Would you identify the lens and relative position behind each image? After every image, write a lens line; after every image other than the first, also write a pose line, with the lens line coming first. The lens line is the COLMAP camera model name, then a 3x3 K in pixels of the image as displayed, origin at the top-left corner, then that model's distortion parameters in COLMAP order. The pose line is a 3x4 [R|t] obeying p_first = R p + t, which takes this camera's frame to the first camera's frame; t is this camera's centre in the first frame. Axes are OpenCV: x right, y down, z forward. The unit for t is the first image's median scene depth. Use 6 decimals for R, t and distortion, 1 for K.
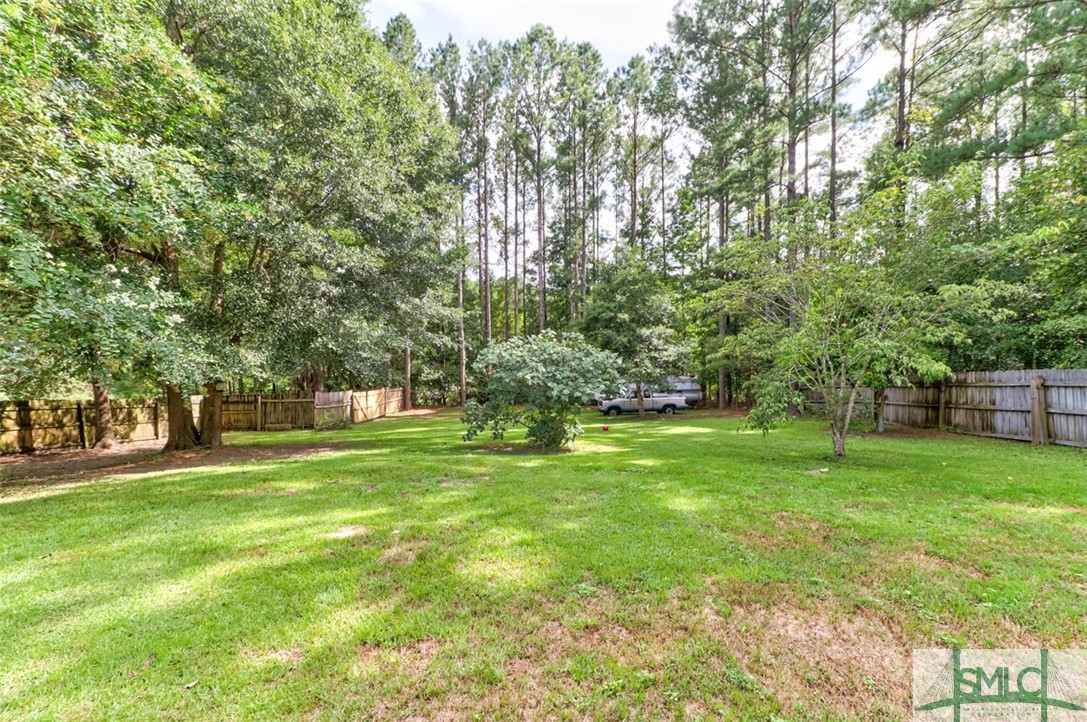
lens RADIAL K [[503.0, 0, 550.6], [0, 503.0, 361.2], [0, 0, 1]] dist [0.023562, 0.000266]
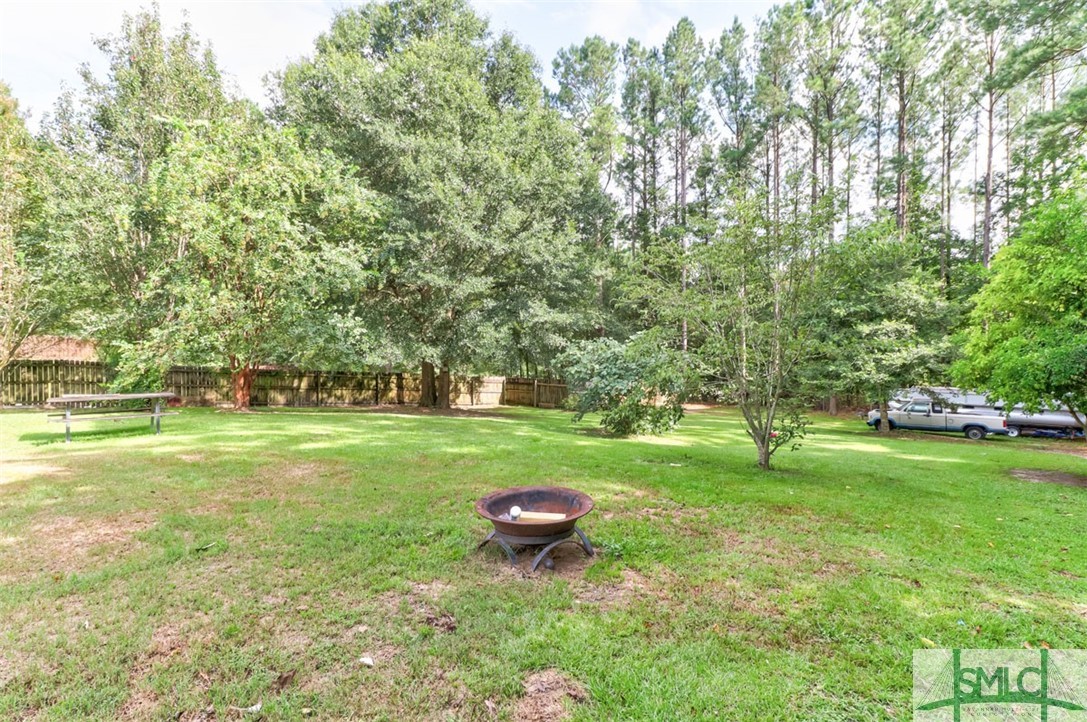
lens RADIAL K [[564.2, 0, 542.9], [0, 564.2, 349.3], [0, 0, 1]] dist [0.011793, 0.000785]
pose [[0.737267, 0.019071, -0.675332, 0.533213], [-0.025237, 0.999681, 0.000678, -0.013898], [0.675130, 0.016544, 0.737513, -0.049927]]
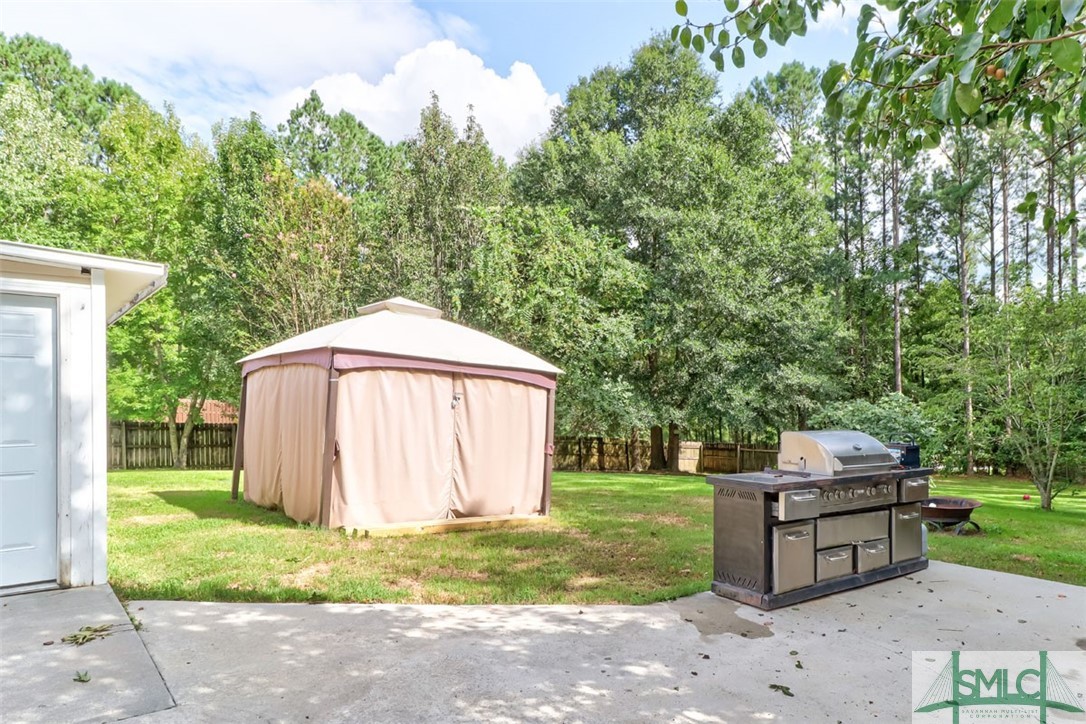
lens RADIAL K [[710.4, 0, 618.5], [0, 710.4, 406.8], [0, 0, 1]] dist [0.003196, -0.000518]
pose [[0.680220, 0.007774, -0.732967, 0.585920], [-0.018156, 0.999816, -0.006244, -0.006550], [0.732784, 0.017555, 0.680235, -0.428794]]
